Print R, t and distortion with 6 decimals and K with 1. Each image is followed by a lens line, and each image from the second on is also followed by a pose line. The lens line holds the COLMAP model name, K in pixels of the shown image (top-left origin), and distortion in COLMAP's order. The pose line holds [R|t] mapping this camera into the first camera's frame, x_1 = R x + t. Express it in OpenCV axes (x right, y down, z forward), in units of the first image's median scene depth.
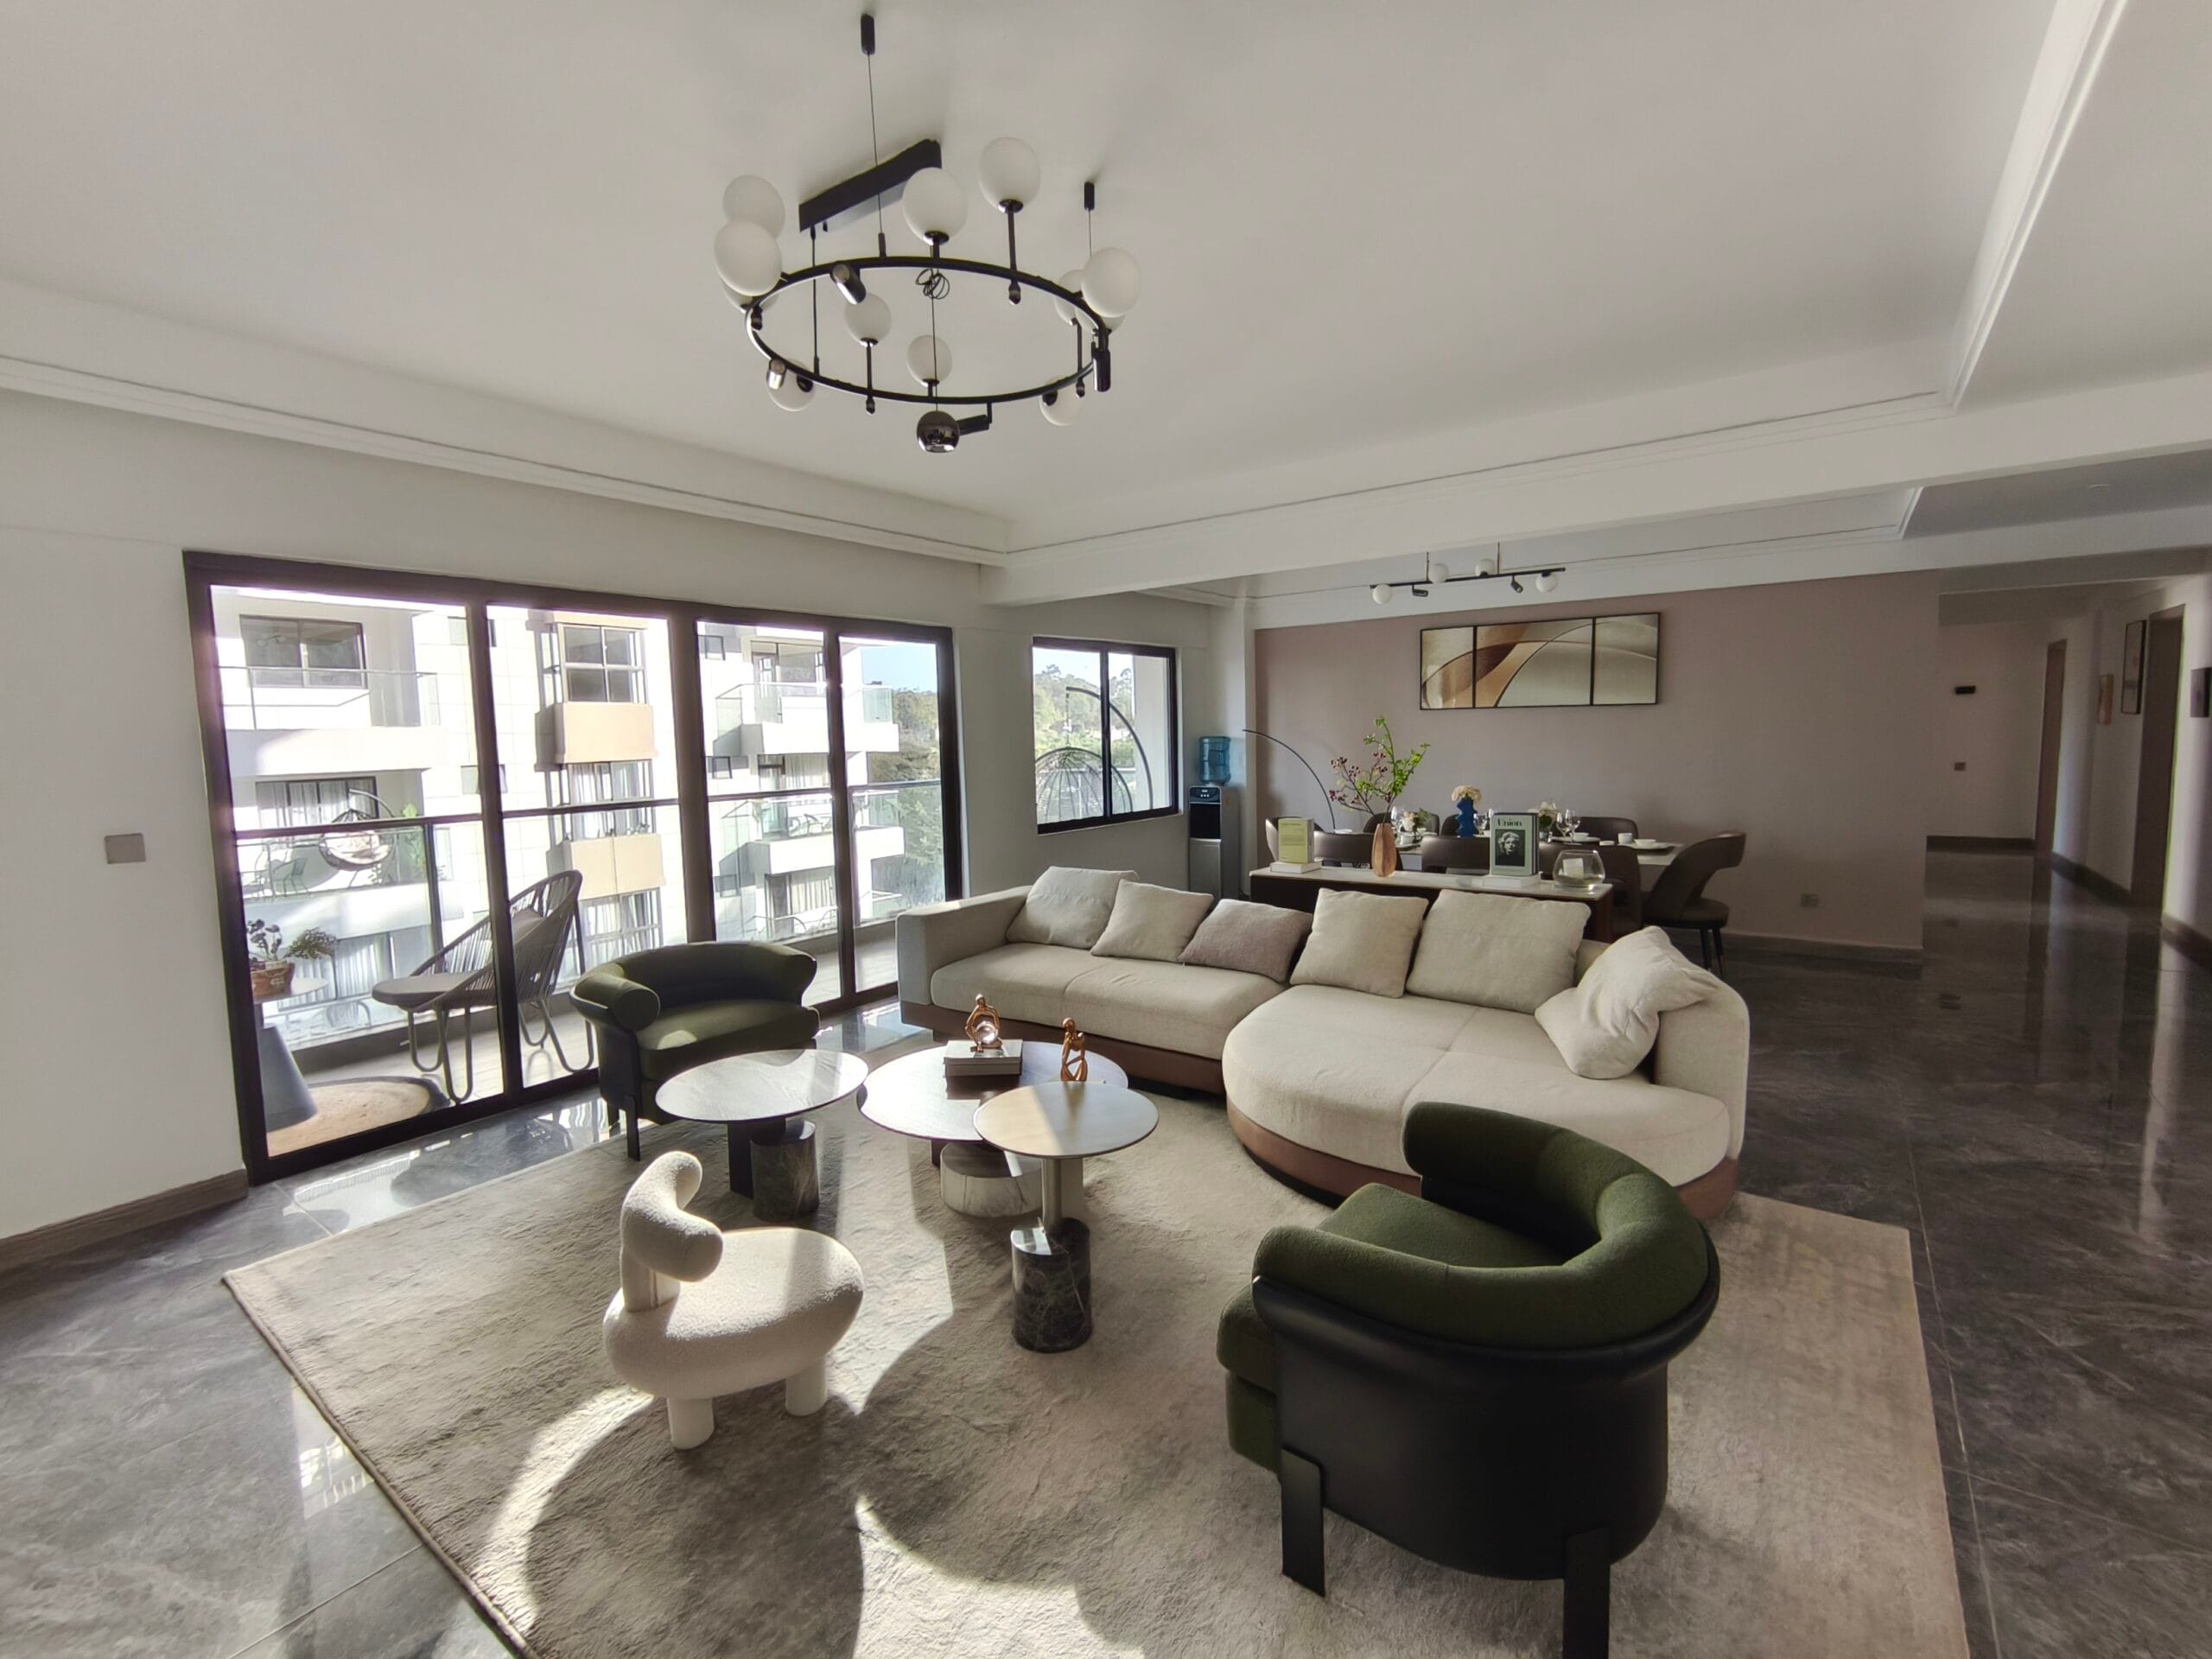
lens RADIAL K [[979.9, 0, 1114.1], [0, 979.9, 832.2], [0, 0, 1]] dist [0.003245, 0.001457]
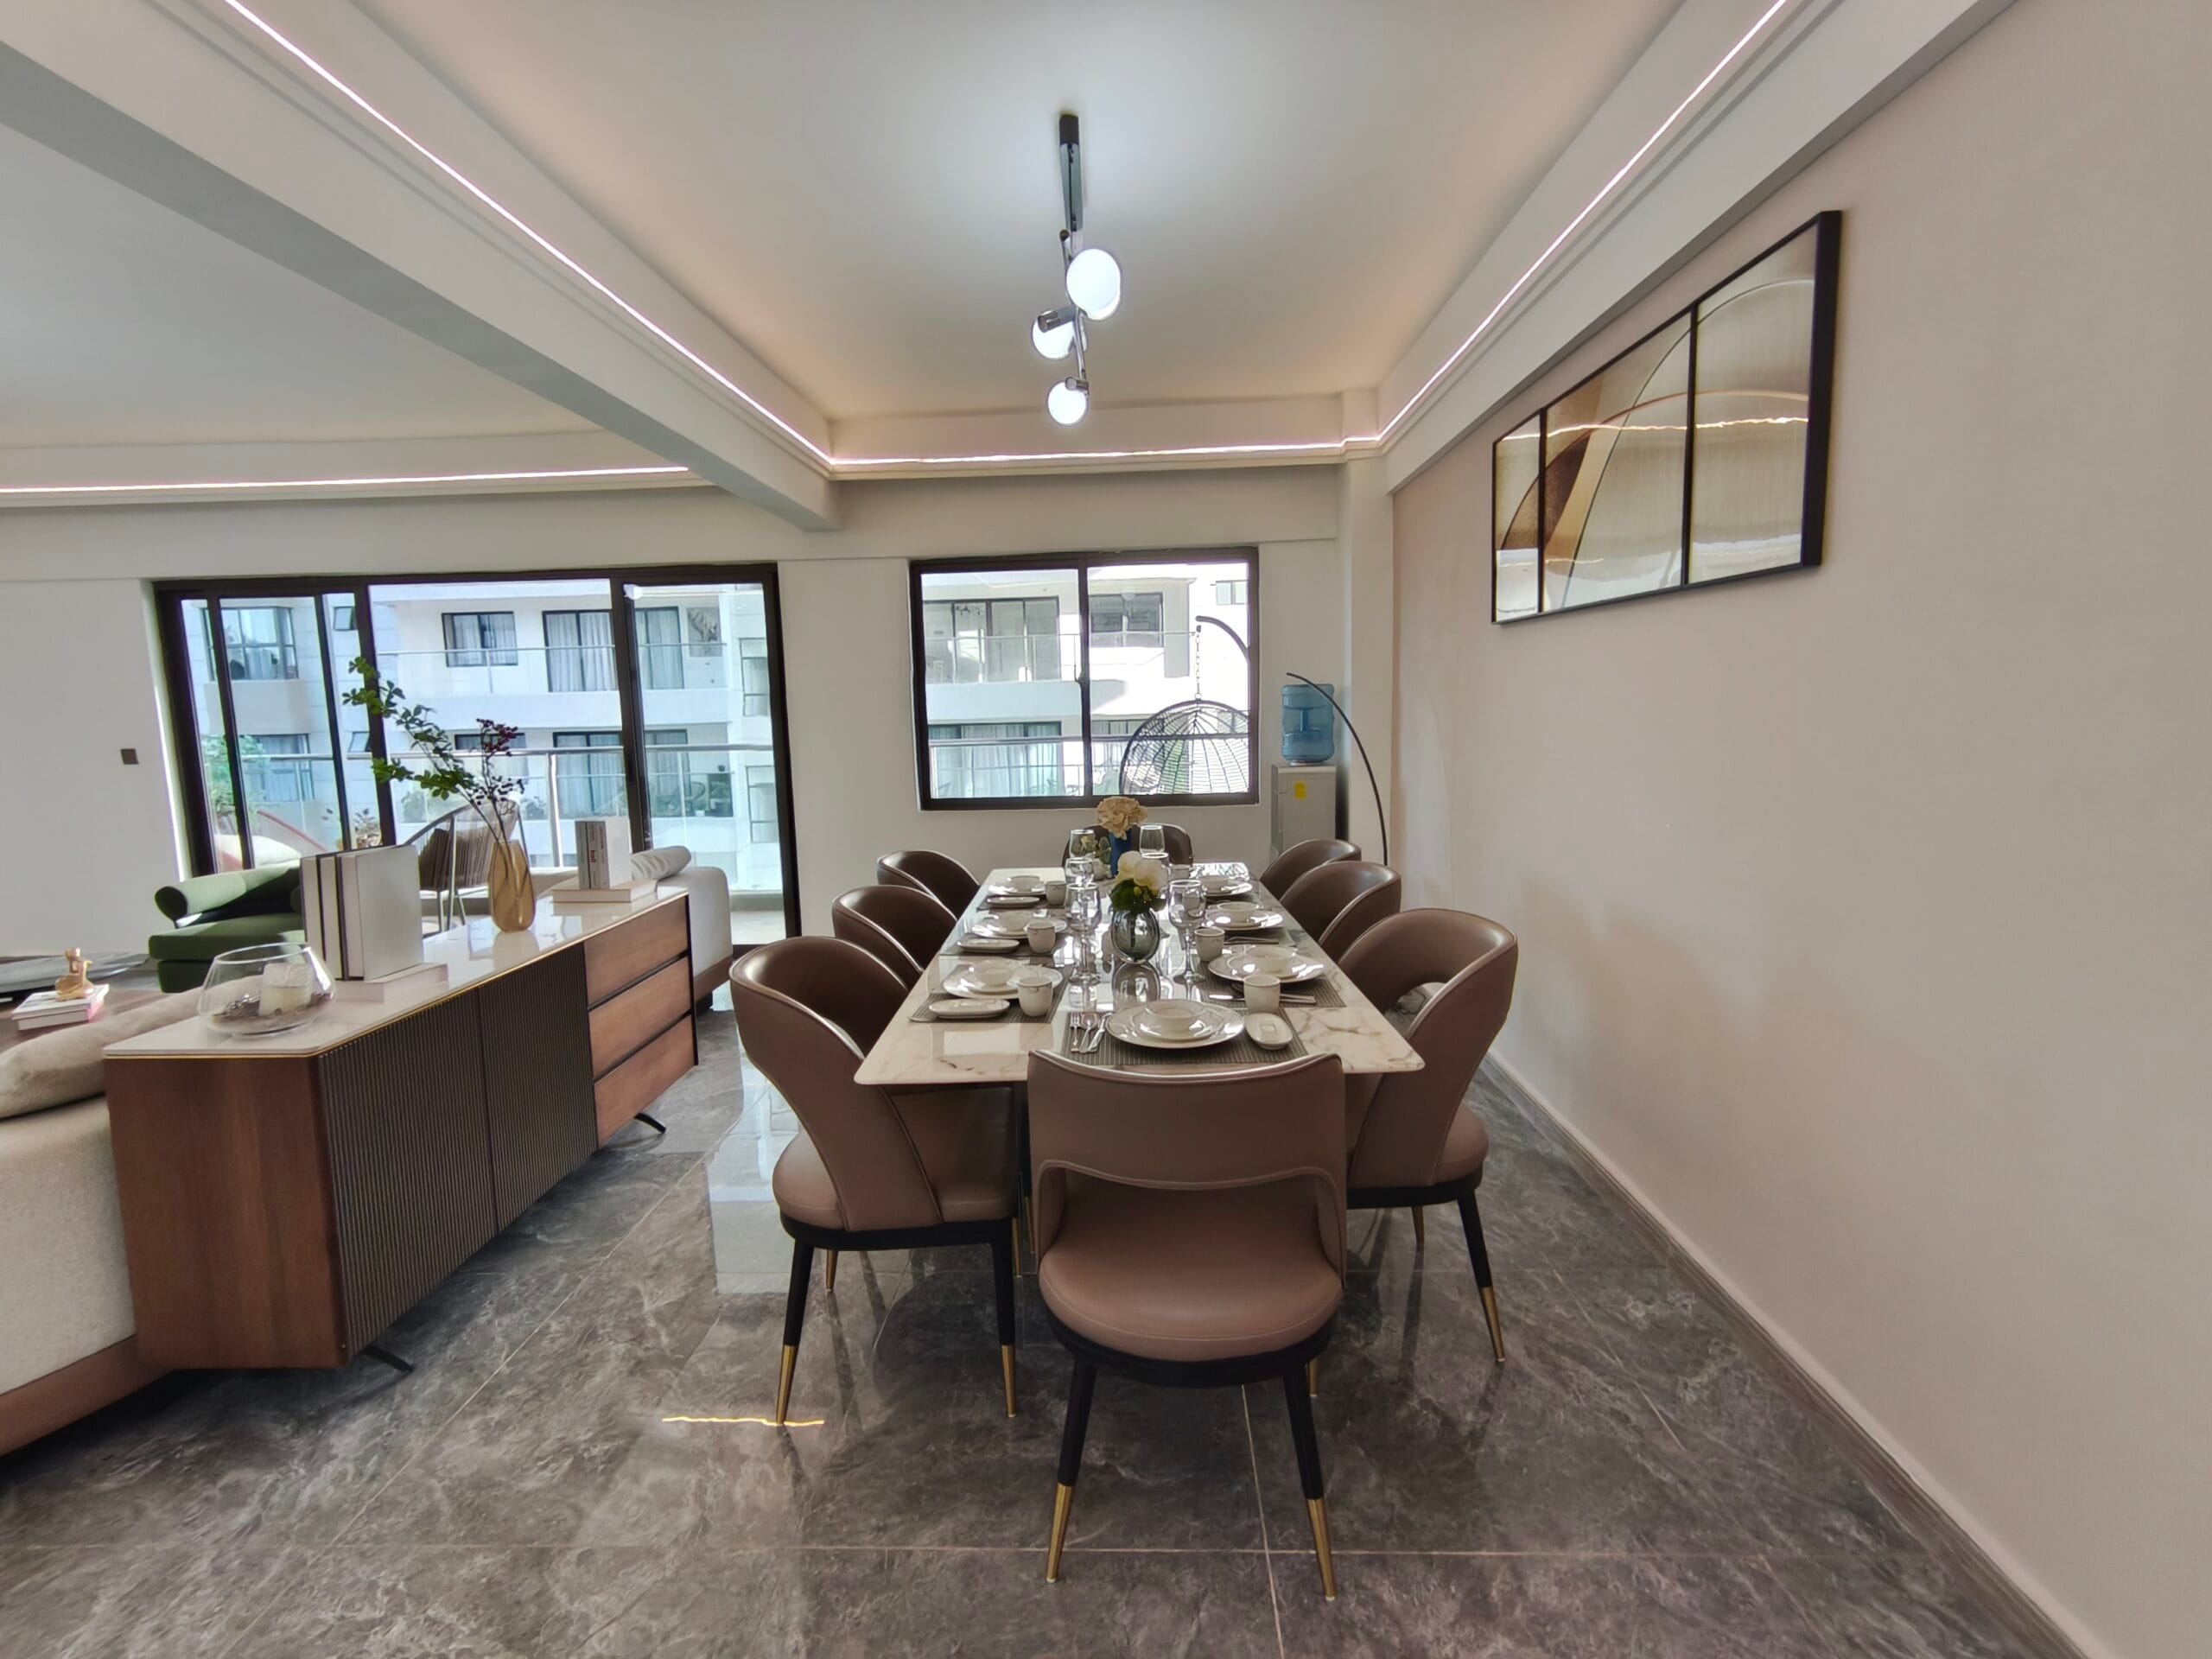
lens RADIAL K [[979.9, 0, 1095.8], [0, 979.9, 823.8], [0, 0, 1]] dist [0.003245, 0.001457]
pose [[0.564567, 0.109062, -0.818150, 1.472551], [-0.069139, 0.993997, 0.084794, -0.138275], [0.822486, 0.008694, 0.568718, 1.453831]]
